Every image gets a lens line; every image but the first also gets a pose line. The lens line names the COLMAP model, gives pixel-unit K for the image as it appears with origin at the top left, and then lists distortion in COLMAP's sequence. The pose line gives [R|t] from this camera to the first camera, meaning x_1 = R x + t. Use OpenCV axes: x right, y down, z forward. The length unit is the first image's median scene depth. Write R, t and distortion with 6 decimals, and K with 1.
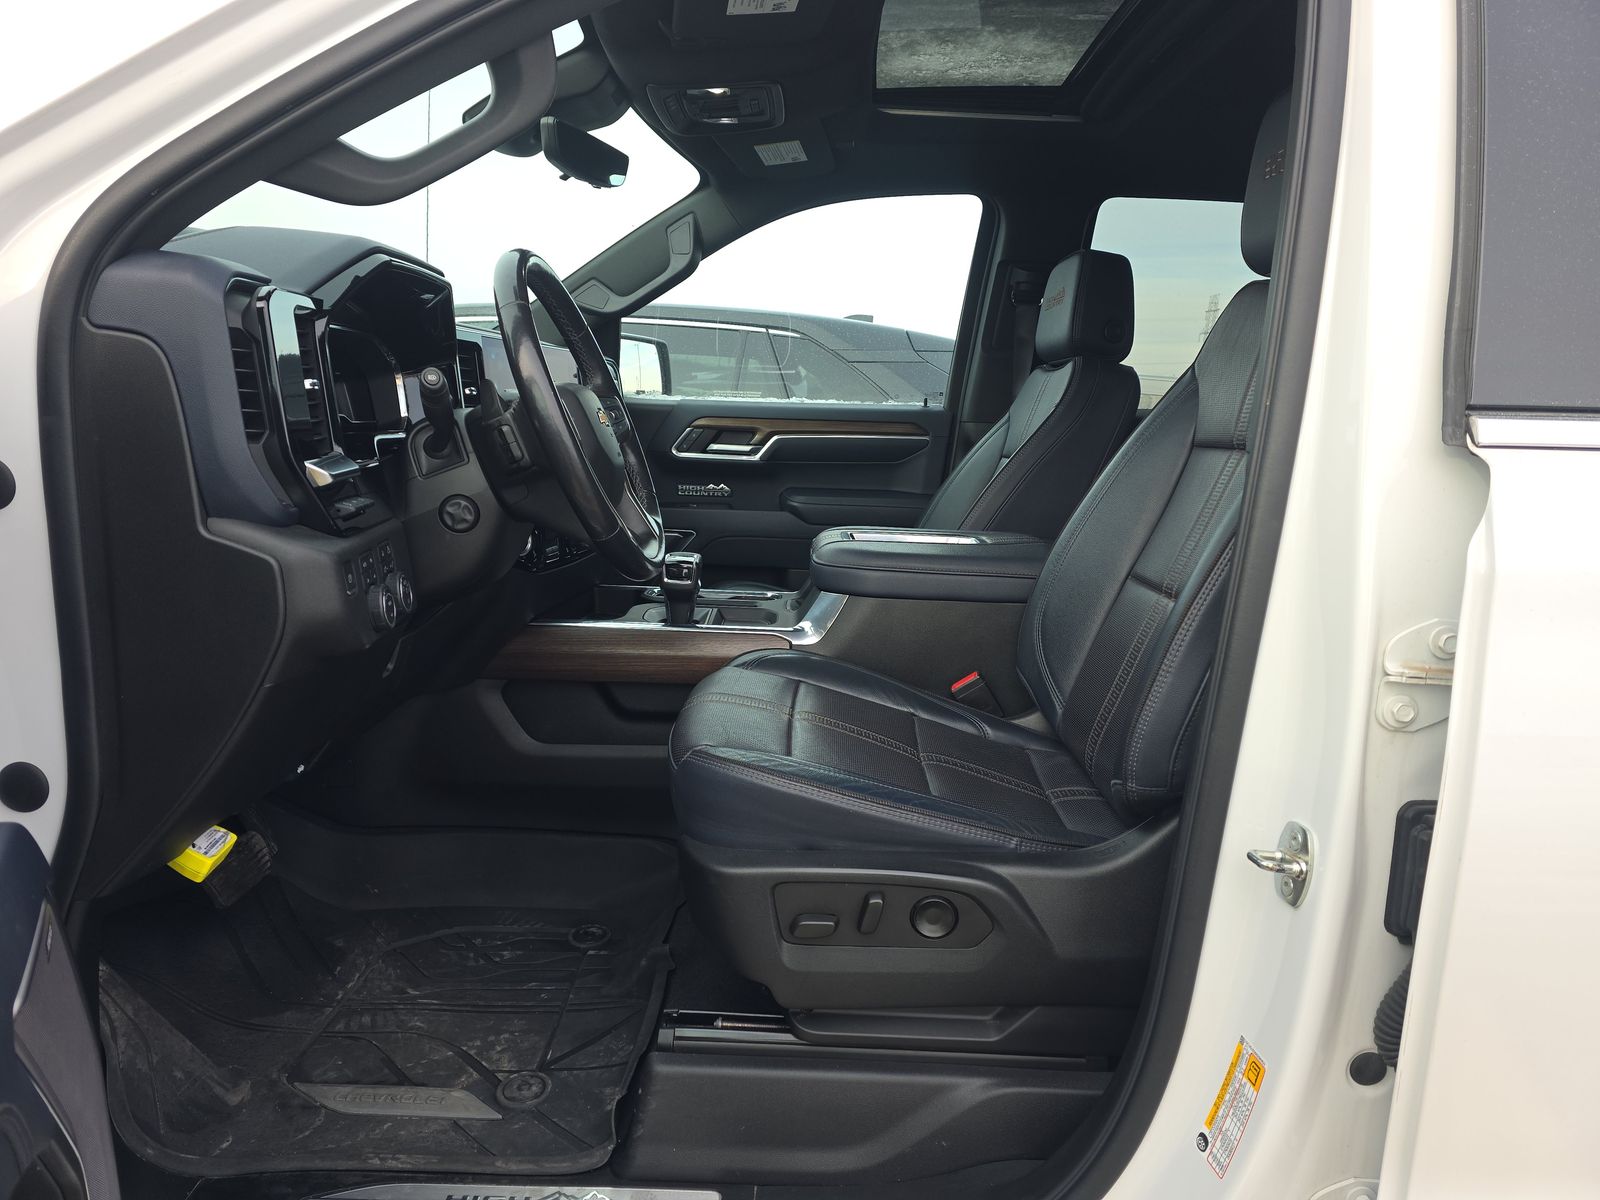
lens RADIAL K [[1071.6, 0, 811.2], [0, 1071.6, 603.8], [0, 0, 1]] dist [0.056953, -0.023359]
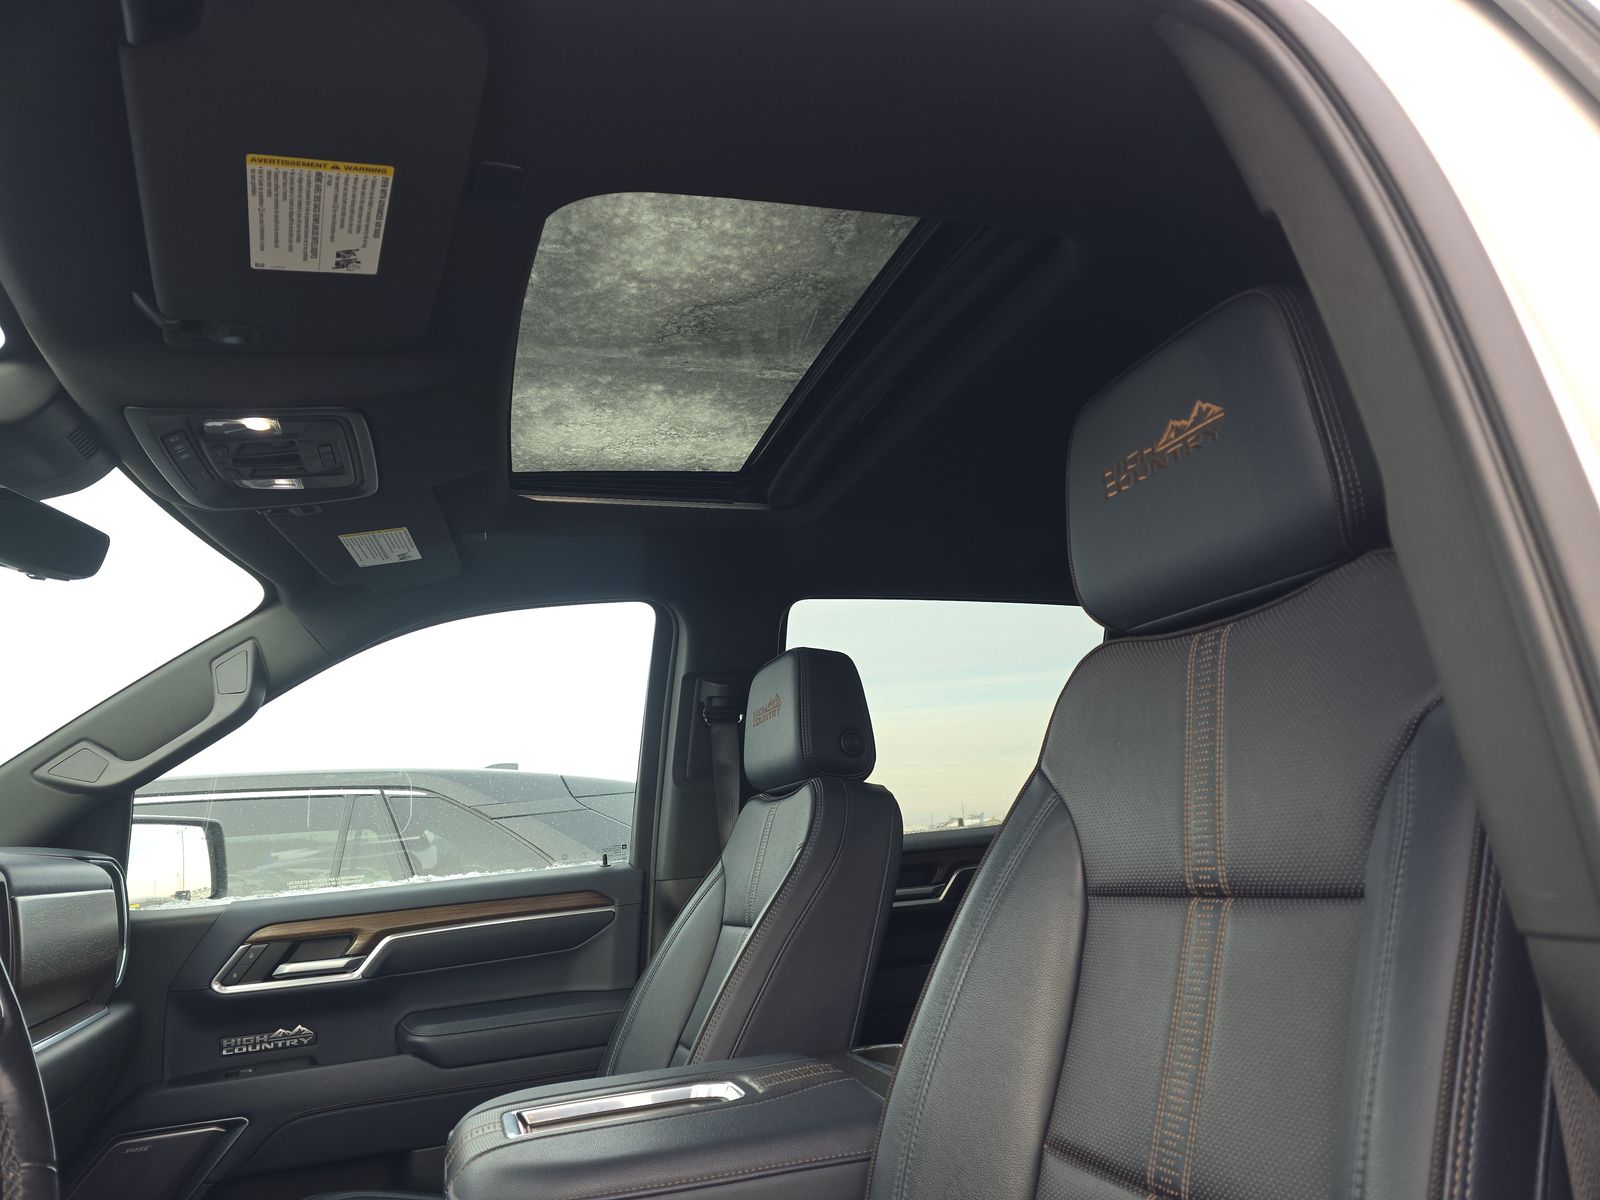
lens RADIAL K [[1071.6, 0, 814.8], [0, 1071.6, 607.3], [0, 0, 1]] dist [0.056953, -0.023359]
pose [[0.943223, -0.041306, 0.329583, 0.004962], [0.167376, 0.916162, -0.364187, -0.056394], [-0.286908, 0.398674, 0.871058, 0.257269]]
